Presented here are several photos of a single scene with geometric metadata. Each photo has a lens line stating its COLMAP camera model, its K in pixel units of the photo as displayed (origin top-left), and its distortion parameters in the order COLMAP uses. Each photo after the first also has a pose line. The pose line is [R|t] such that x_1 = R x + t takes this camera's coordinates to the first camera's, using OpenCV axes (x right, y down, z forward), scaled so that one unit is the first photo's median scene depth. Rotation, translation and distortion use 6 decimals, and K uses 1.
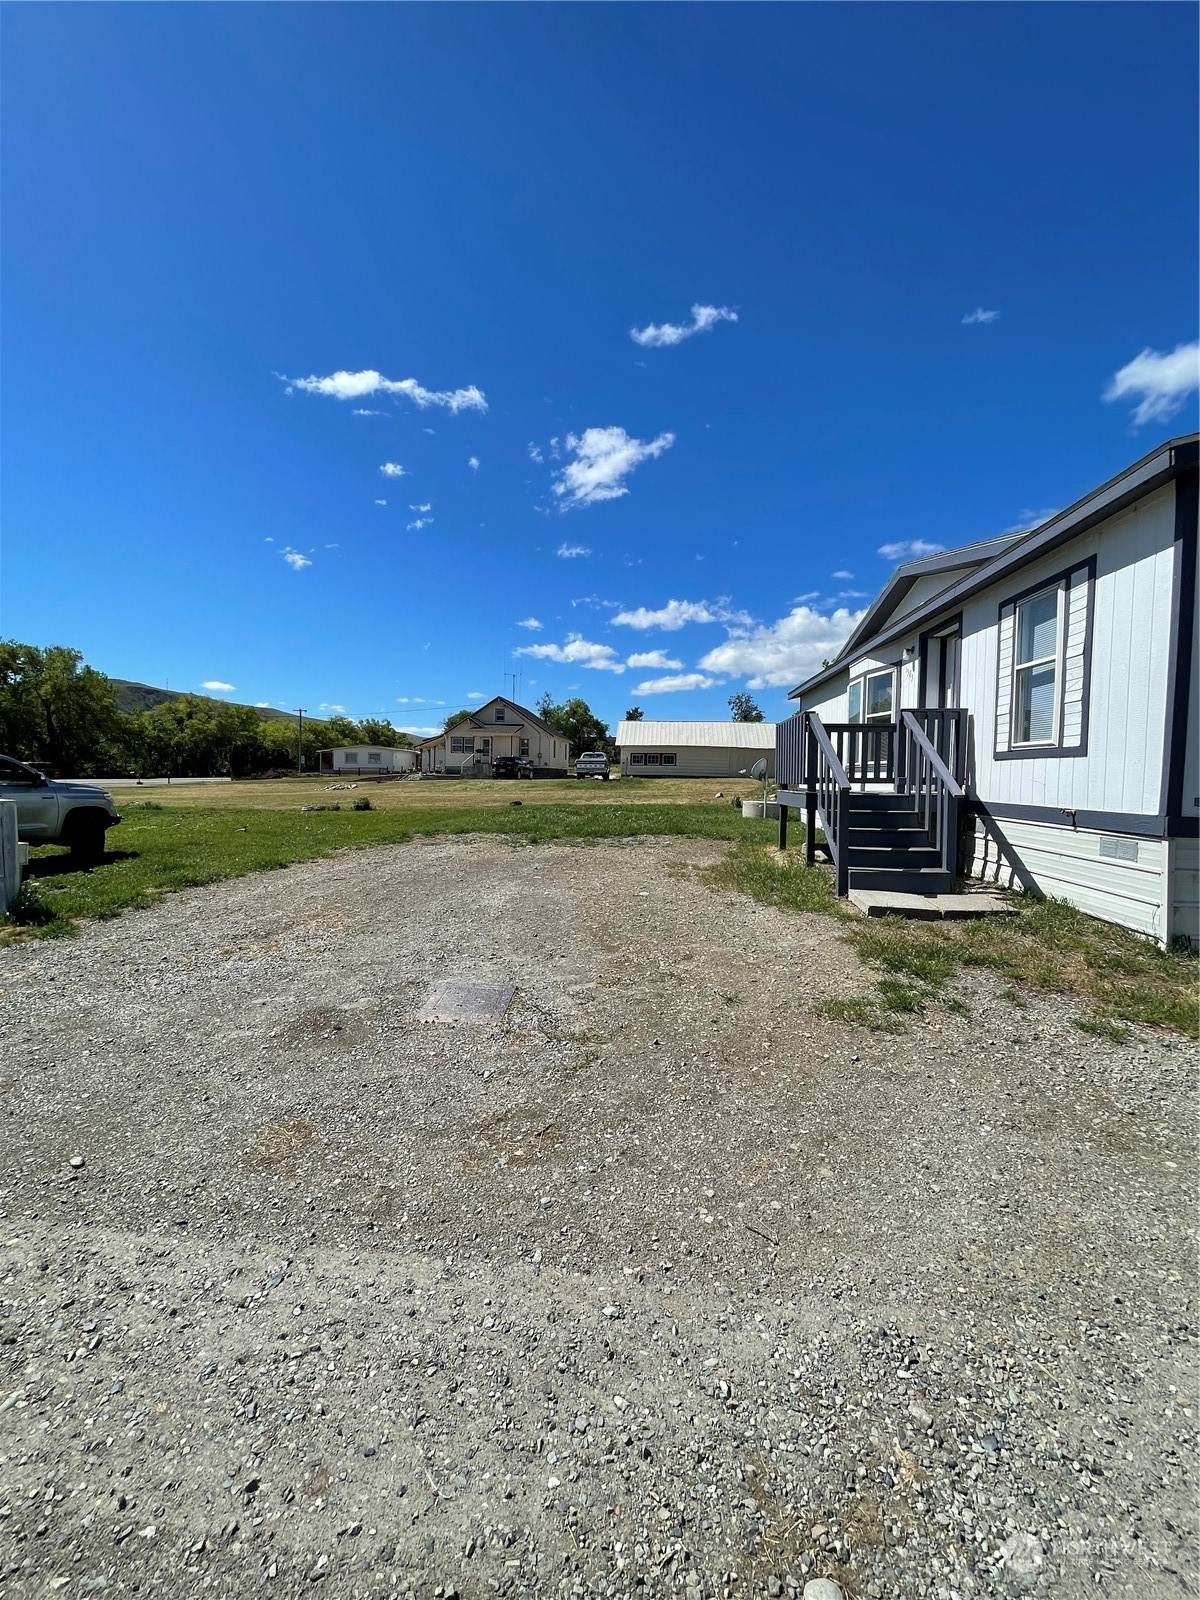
lens RADIAL K [[643.4, 0, 597.5], [0, 643.4, 808.9], [0, 0, 1]] dist [0.020639, 0.000383]
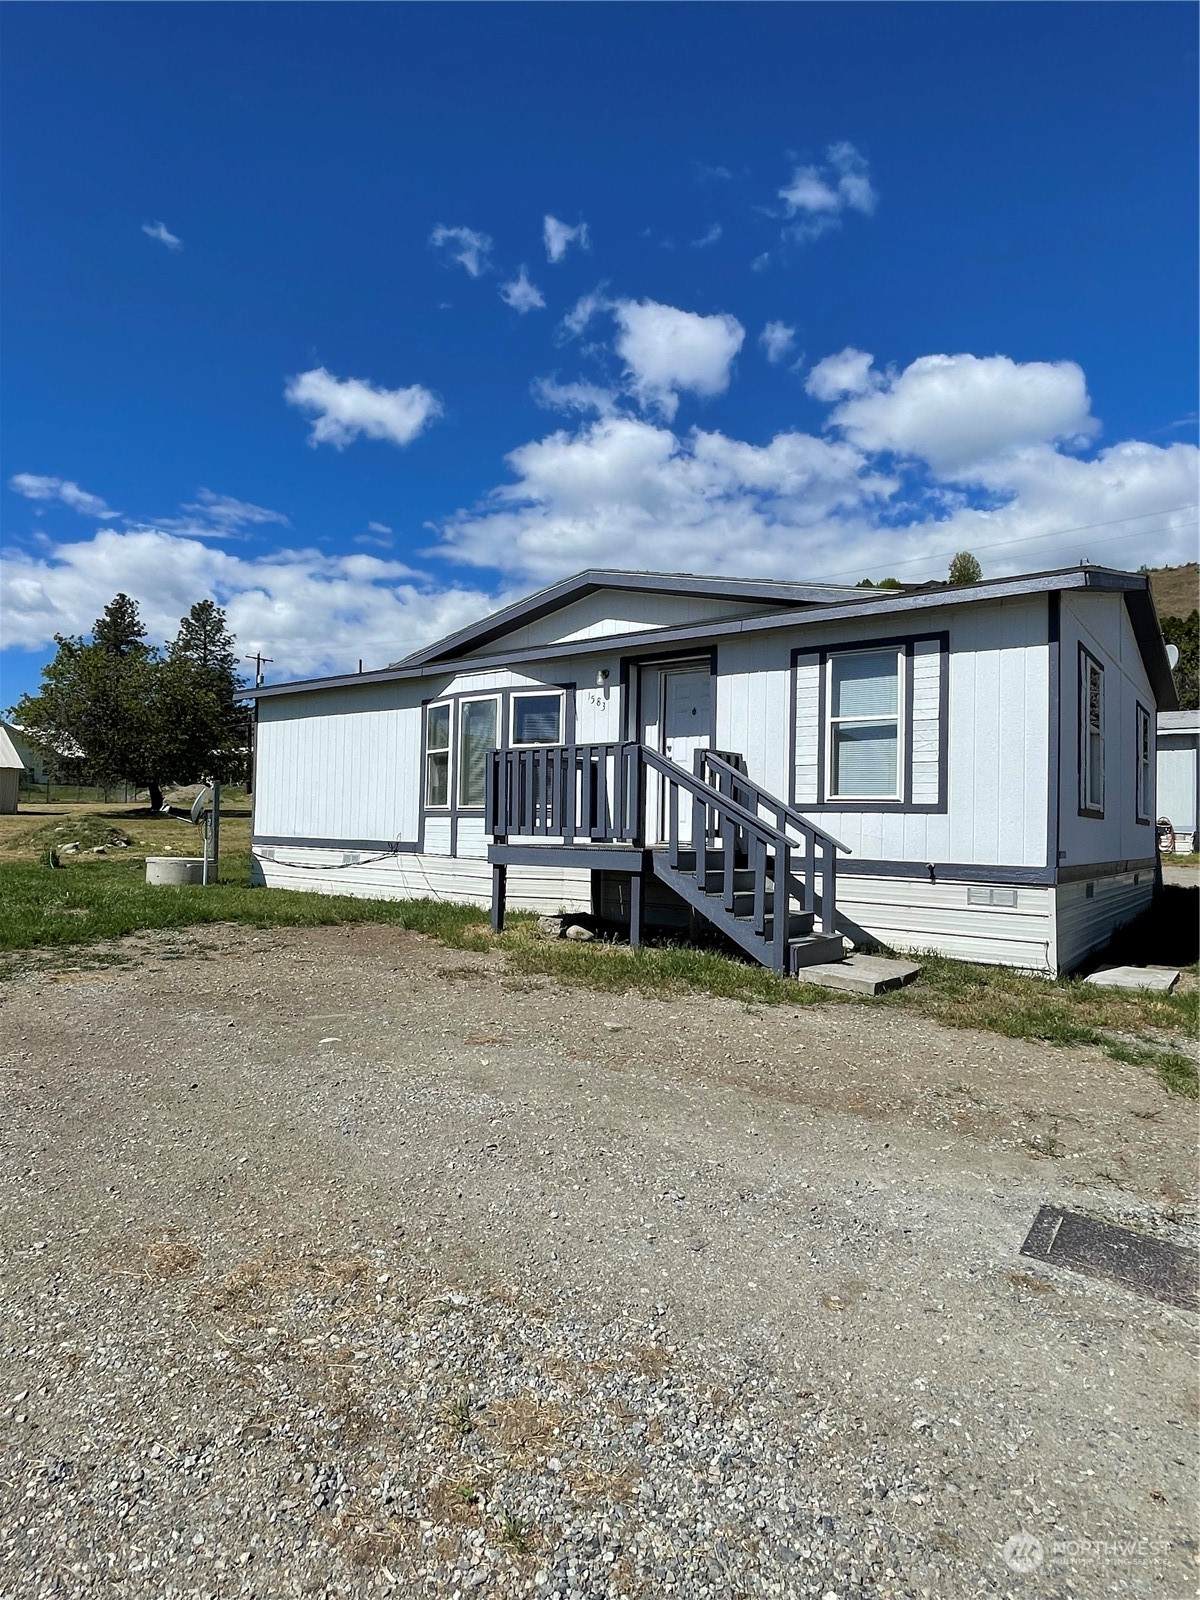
lens RADIAL K [[881.8, 0, 598.5], [0, 881.8, 805.0], [0, 0, 1]] dist [-0.000829, -0.000404]
pose [[0.545287, 0.015670, 0.838103, -0.745143], [0.032921, 0.998654, -0.040091, -0.051925], [-0.837603, 0.049452, 0.544036, 0.647389]]
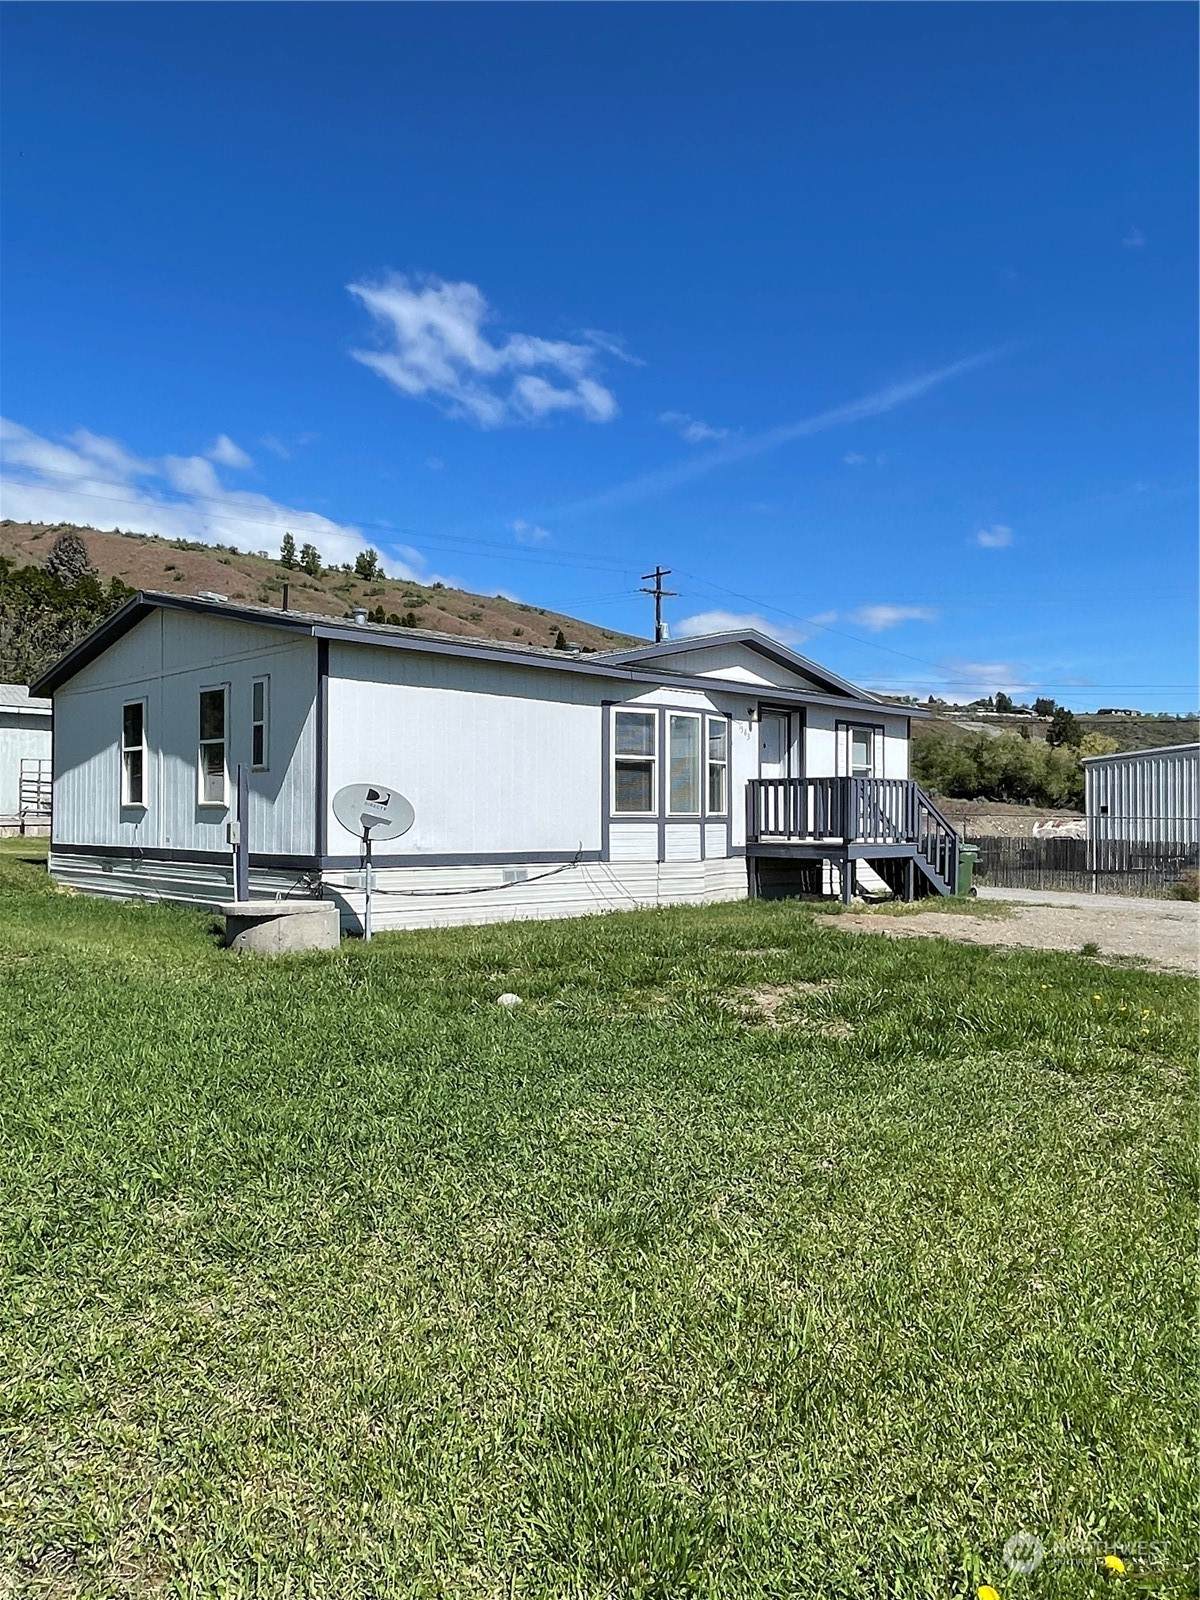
lens RADIAL K [[1132.9, 0, 597.0], [0, 1132.9, 797.7], [0, 0, 1]] dist [0.003191, -0.000117]
pose [[-0.760340, -0.009028, 0.649463, -0.863906], [0.014501, 0.999418, 0.030870, -0.254782], [-0.649364, 0.032889, -0.759766, 4.025245]]
